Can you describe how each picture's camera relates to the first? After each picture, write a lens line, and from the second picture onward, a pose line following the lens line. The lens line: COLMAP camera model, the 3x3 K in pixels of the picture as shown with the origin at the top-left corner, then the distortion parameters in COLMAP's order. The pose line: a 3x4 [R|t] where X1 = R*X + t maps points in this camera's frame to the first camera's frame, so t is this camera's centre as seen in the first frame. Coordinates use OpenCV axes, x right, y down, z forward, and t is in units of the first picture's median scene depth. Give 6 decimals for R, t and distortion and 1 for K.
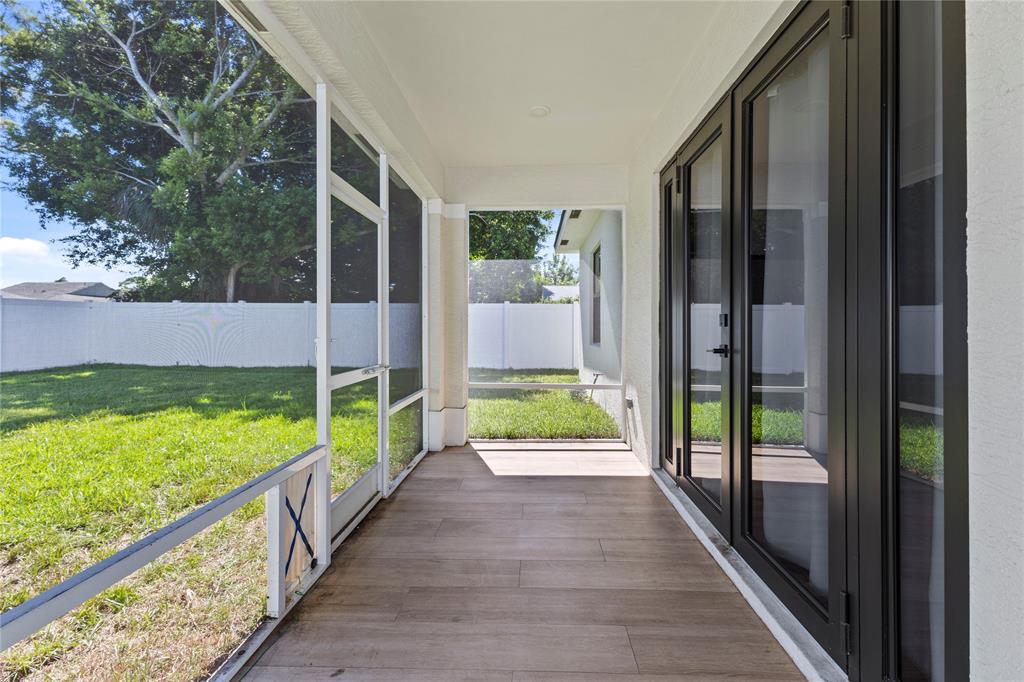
lens RADIAL K [[451.8, 0, 539.3], [0, 451.8, 317.4], [0, 0, 1]] dist [0.015358, -0.002524]
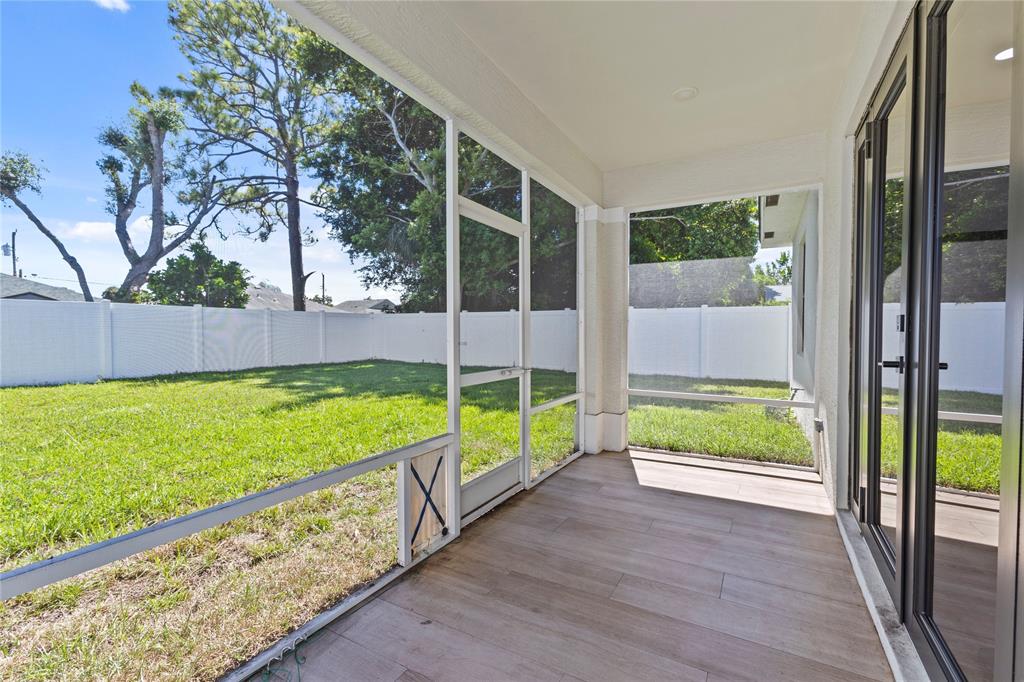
lens RADIAL K [[451.8, 0, 526.1], [0, 451.8, 335.8], [0, 0, 1]] dist [0.015358, -0.002524]
pose [[0.888046, 0.004166, -0.459736, 0.097073], [0.008509, 0.999639, 0.025496, 0.001214], [0.459676, -0.026553, 0.887689, 0.026260]]
